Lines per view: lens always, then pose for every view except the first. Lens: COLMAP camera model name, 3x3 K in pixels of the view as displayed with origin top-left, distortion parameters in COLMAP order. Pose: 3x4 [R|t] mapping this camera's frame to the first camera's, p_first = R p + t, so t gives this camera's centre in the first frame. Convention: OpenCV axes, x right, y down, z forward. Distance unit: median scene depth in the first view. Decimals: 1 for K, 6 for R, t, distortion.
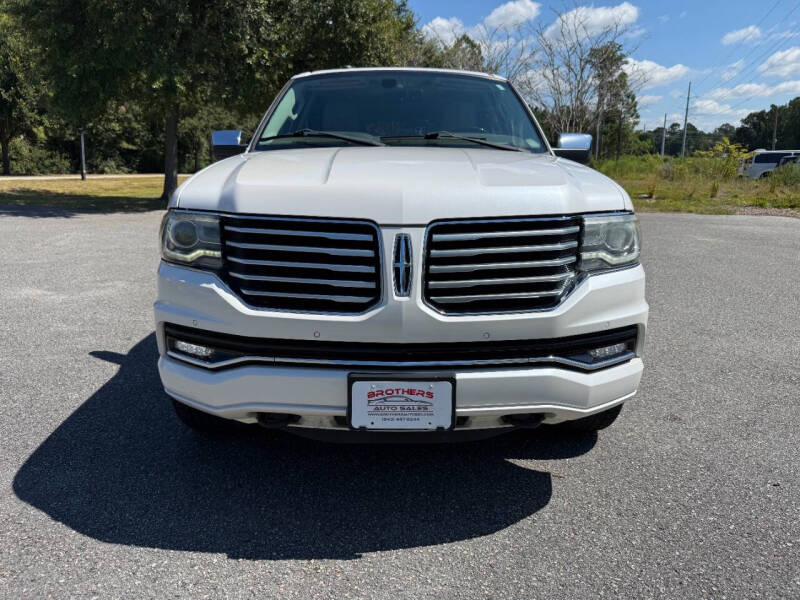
lens RADIAL K [[577.5, 0, 399.8], [0, 577.5, 286.3], [0, 0, 1]] dist [0.008995, -0.007762]
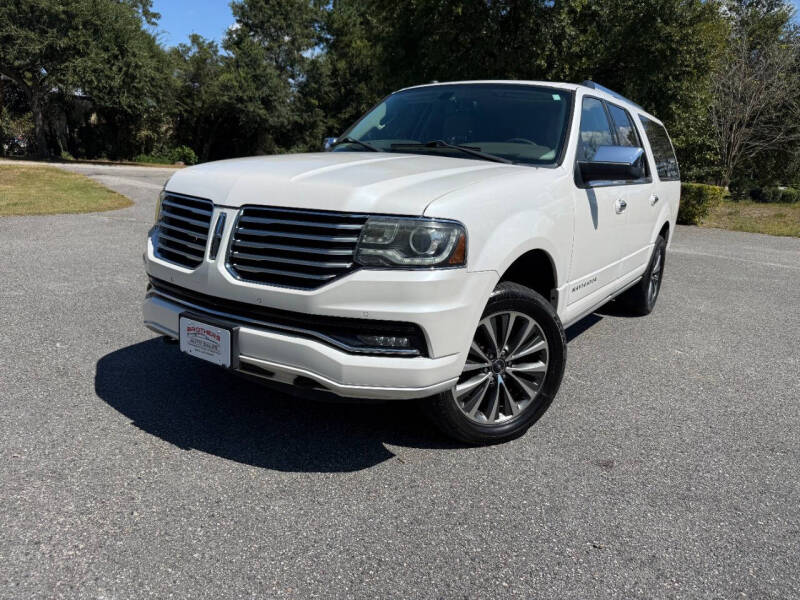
lens RADIAL K [[573.7, 0, 406.9], [0, 573.7, 297.0], [0, 0, 1]] dist [0.009825, -0.002349]
pose [[0.840154, 0.161614, -0.517709, 0.953441], [-0.161856, 0.985785, 0.045069, -0.026676], [0.517633, 0.045929, 0.854369, 0.096941]]
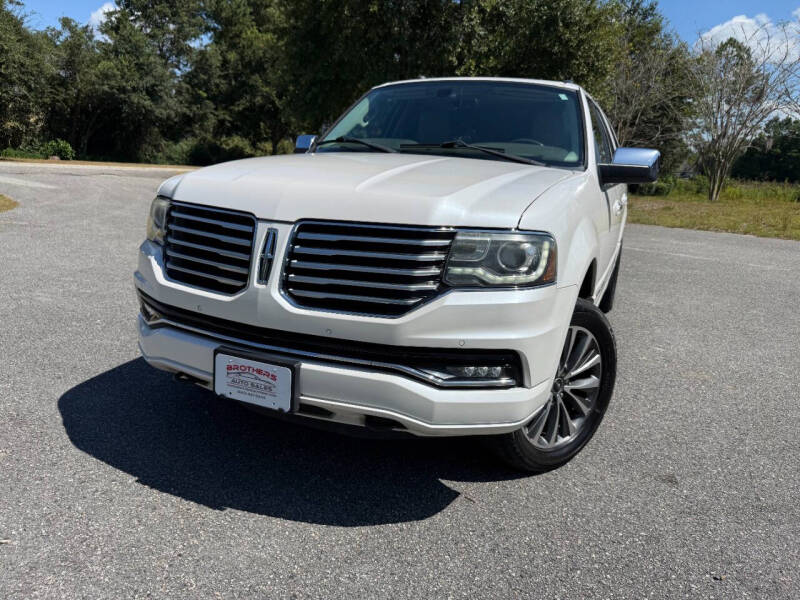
lens RADIAL K [[577.5, 0, 399.8], [0, 577.5, 286.3], [0, 0, 1]] dist [0.008995, -0.007762]
pose [[0.919824, 0.125374, -0.371760, 0.587379], [-0.130843, 0.991347, 0.010590, -0.022575], [0.369870, 0.038901, 0.928269, 0.059574]]
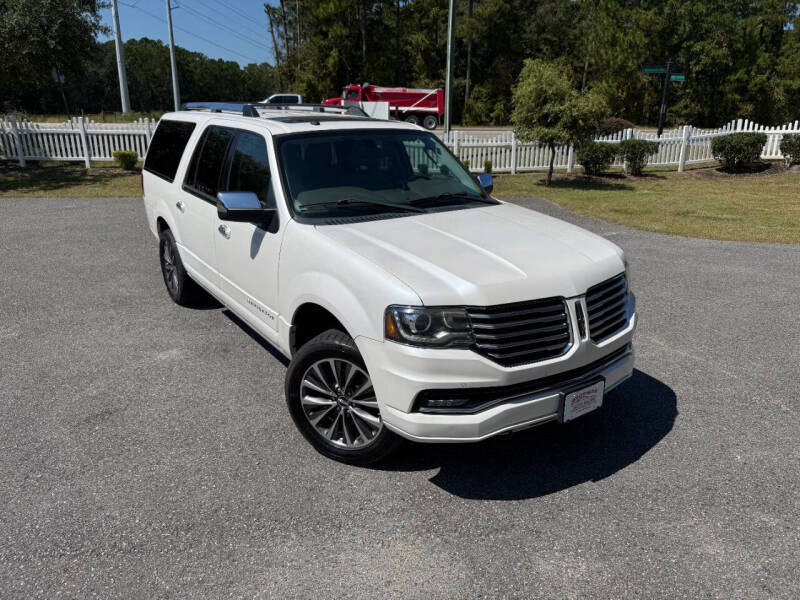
lens RADIAL K [[577.5, 0, 399.8], [0, 577.5, 286.3], [0, 0, 1]] dist [0.008995, -0.007762]
pose [[0.828264, -0.169131, 0.534204, -1.163311], [0.115153, 0.984388, 0.133120, -0.371892], [-0.548378, -0.048743, 0.834809, -0.093440]]
